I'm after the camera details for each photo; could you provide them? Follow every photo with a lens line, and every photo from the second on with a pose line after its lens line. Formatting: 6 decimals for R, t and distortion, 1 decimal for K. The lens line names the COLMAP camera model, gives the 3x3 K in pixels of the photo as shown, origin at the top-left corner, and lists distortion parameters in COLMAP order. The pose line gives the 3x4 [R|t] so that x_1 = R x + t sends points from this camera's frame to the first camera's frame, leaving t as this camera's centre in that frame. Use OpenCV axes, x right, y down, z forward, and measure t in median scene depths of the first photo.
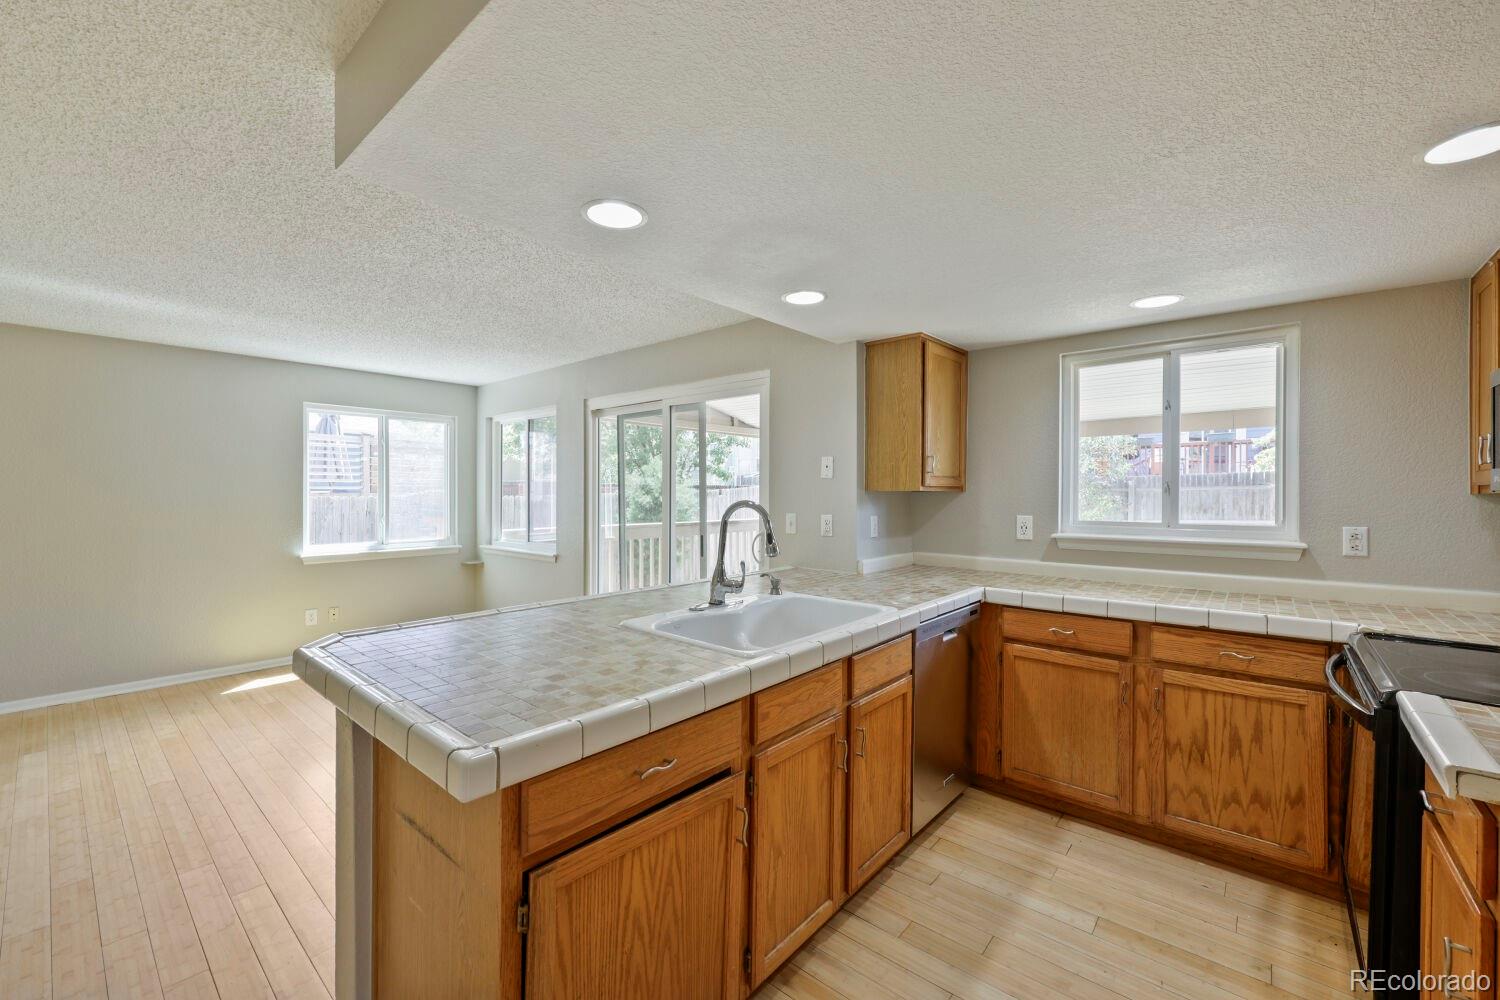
lens RADIAL K [[609.3, 0, 737.0], [0, 609.3, 498.8], [0, 0, 1]] dist [0.001967, 0.000022]
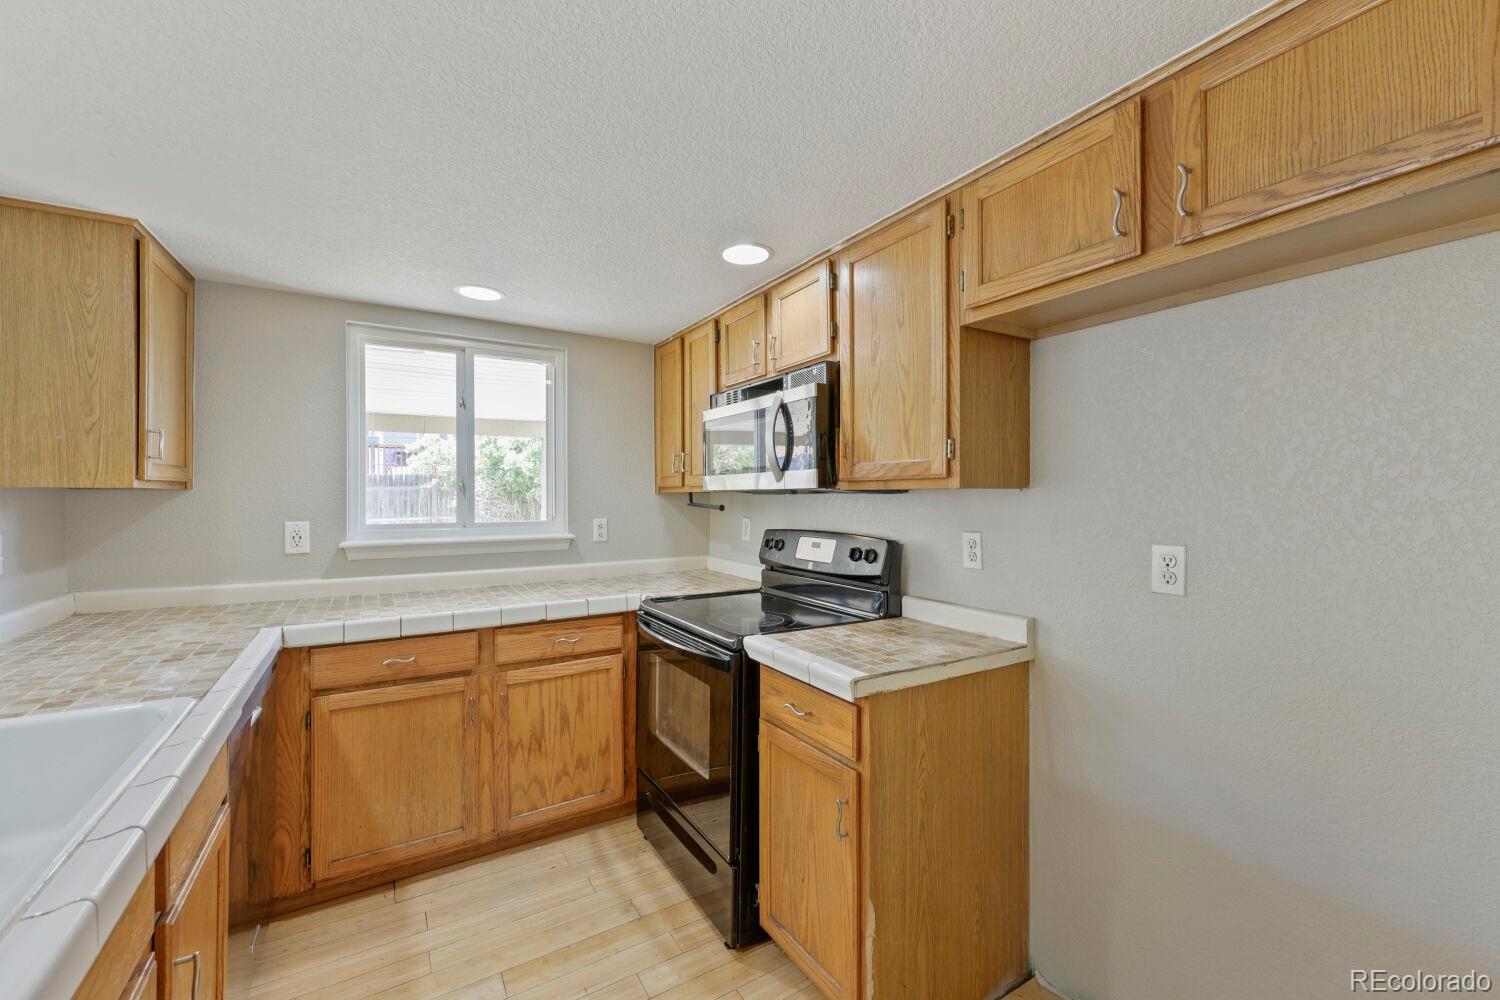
lens RADIAL K [[609.3, 0, 756.9], [0, 609.3, 496.6], [0, 0, 1]] dist [0.001967, 0.000022]
pose [[0.293876, -0.005331, 0.955829, -0.104684], [0.008429, 0.999960, 0.002986, -0.001345], [-0.955806, 0.007179, 0.293909, 0.291231]]
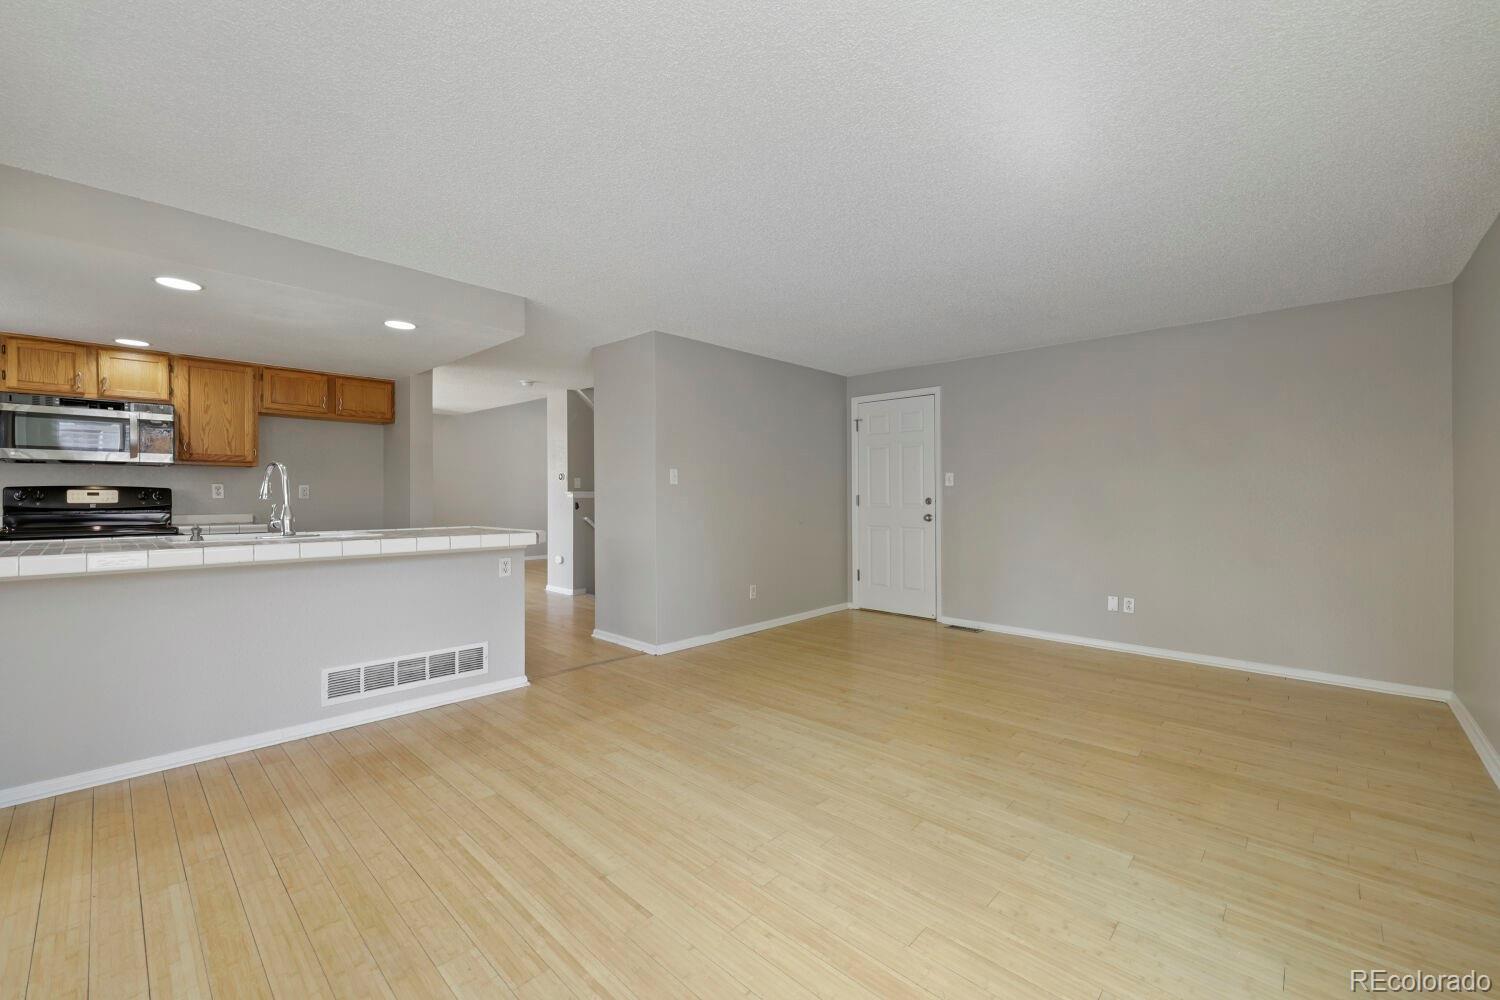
lens RADIAL K [[609.3, 0, 737.5], [0, 609.3, 491.4], [0, 0, 1]] dist [0.001967, 0.000022]
pose [[-0.999280, -0.007413, 0.037210, -0.959124], [-0.007302, 0.999968, 0.003114, 0.052480], [-0.037232, 0.002840, -0.999303, 2.045663]]
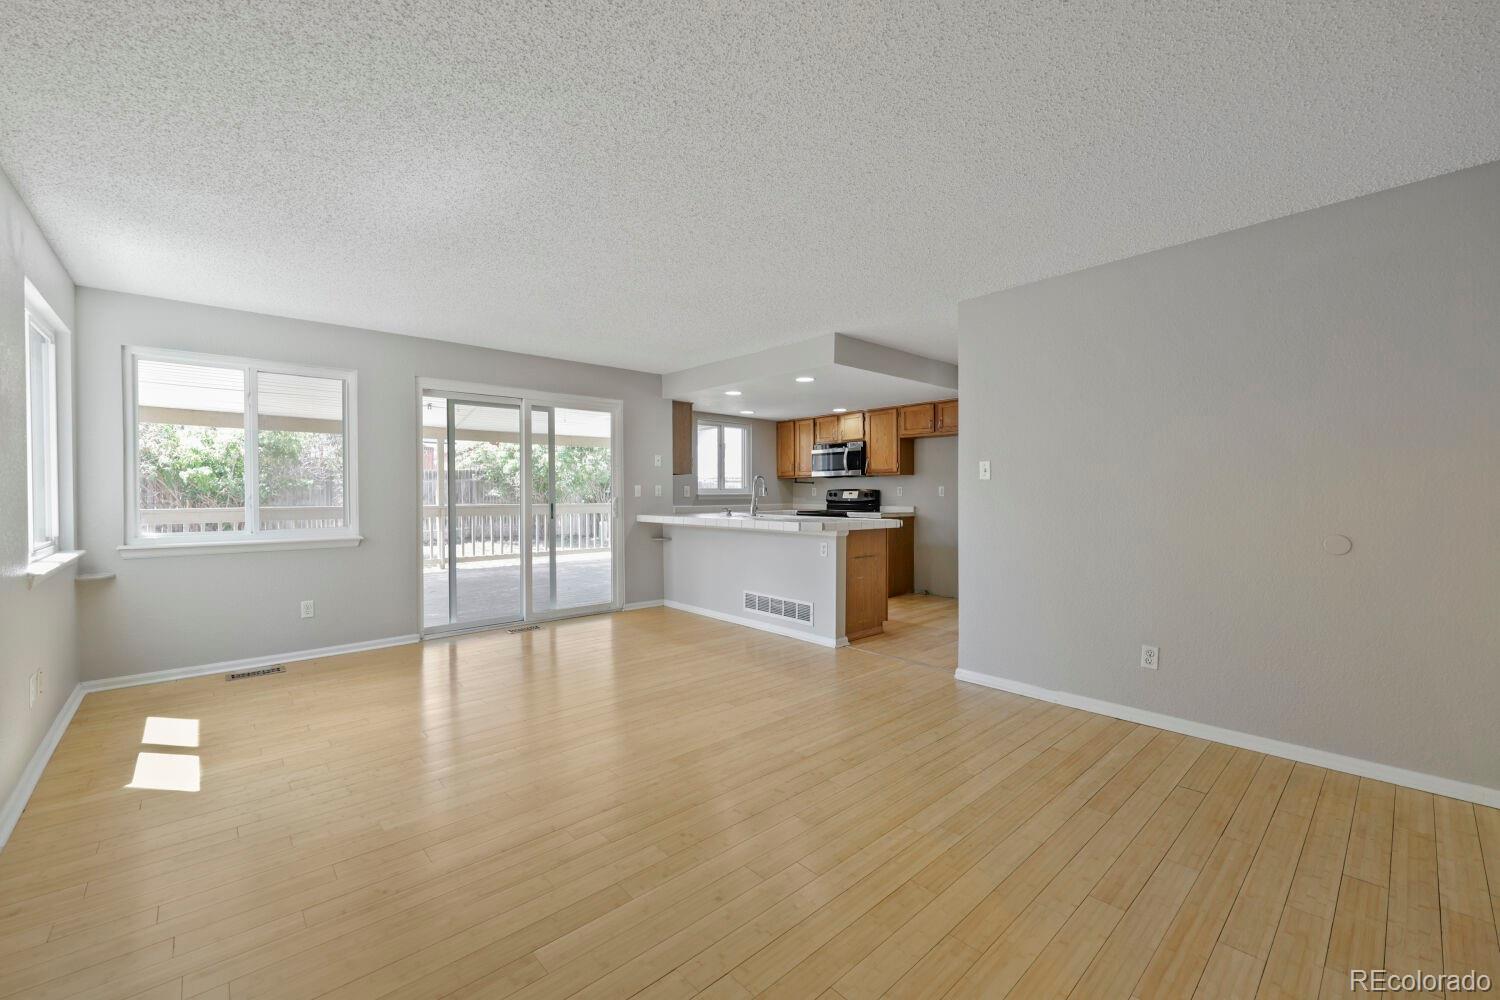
lens RADIAL K [[609.3, 0, 756.3], [0, 609.3, 498.1], [0, 0, 1]] dist [0.001967, 0.000022]
pose [[0.101769, -0.013163, 0.994721, -2.224729], [0.010913, 0.999867, 0.012114, 0.058955], [-0.994748, 0.009622, 0.101899, 0.637392]]
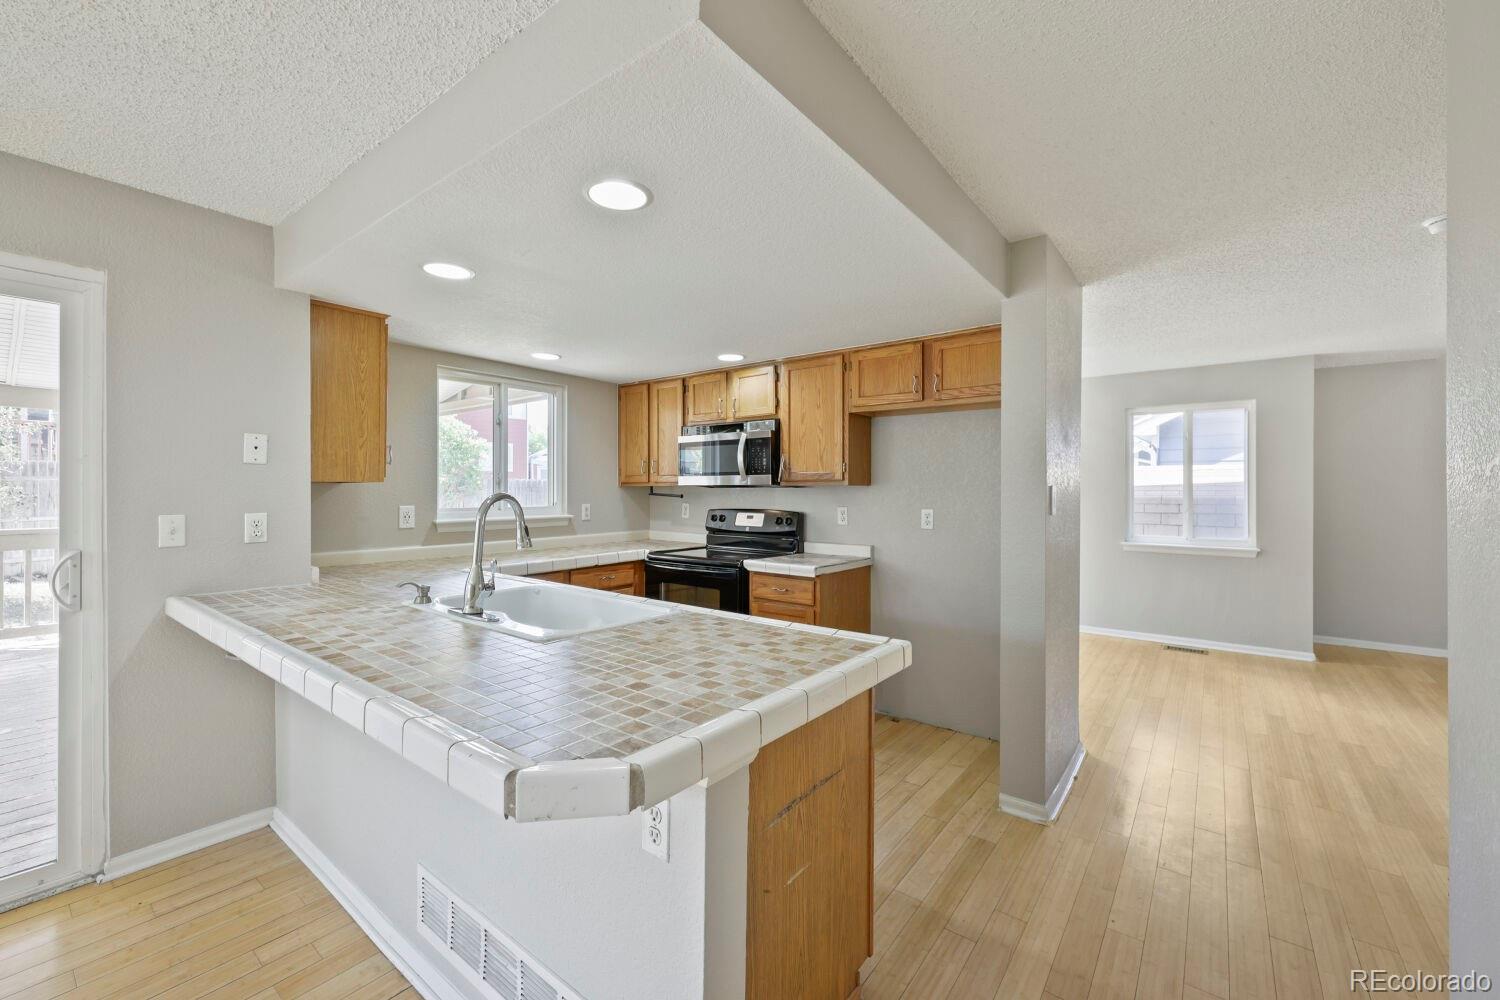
lens RADIAL K [[609.3, 0, 757.5], [0, 609.3, 489.0], [0, 0, 1]] dist [0.001967, 0.000022]
pose [[-0.072936, -0.003734, 0.997330, -0.806569], [0.004013, 0.999984, 0.004038, -0.004719], [-0.997329, 0.004297, -0.072920, 0.579108]]
